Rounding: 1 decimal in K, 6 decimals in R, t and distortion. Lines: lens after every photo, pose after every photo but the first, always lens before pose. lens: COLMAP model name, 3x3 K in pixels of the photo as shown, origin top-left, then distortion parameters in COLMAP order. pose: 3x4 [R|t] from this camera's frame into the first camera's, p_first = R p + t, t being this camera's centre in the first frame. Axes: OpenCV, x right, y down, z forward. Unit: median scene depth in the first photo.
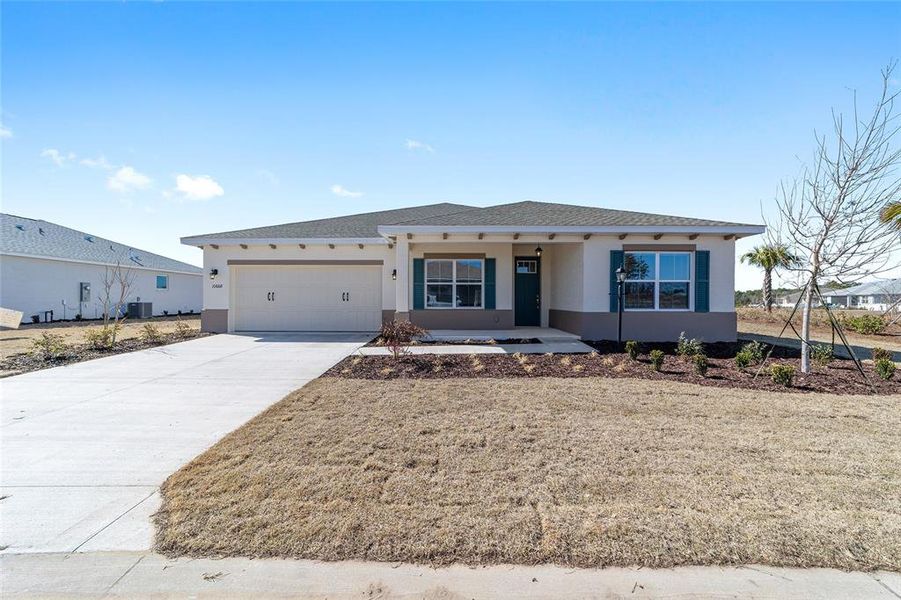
lens RADIAL K [[336.6, 0, 447.6], [0, 336.6, 298.3], [0, 0, 1]] dist [-0.003997, -0.000193]
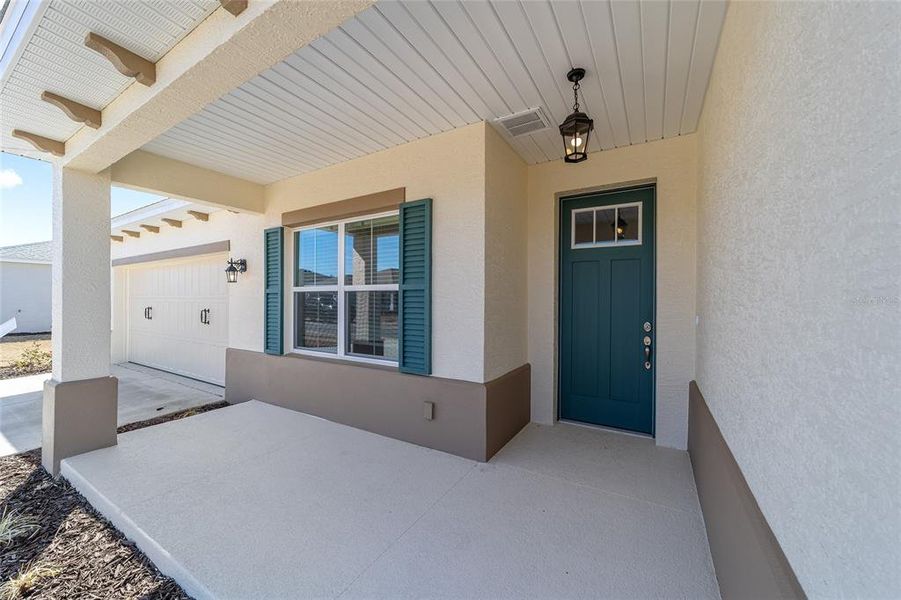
lens RADIAL K [[334.5, 0, 451.2], [0, 334.5, 299.4], [0, 0, 1]] dist [-0.004112, 0.000861]
pose [[0.863023, 0.000083, -0.505165, 0.316010], [0.000017, 1.000000, 0.000193, -0.033940], [0.505165, -0.000175, 0.863023, 0.795767]]
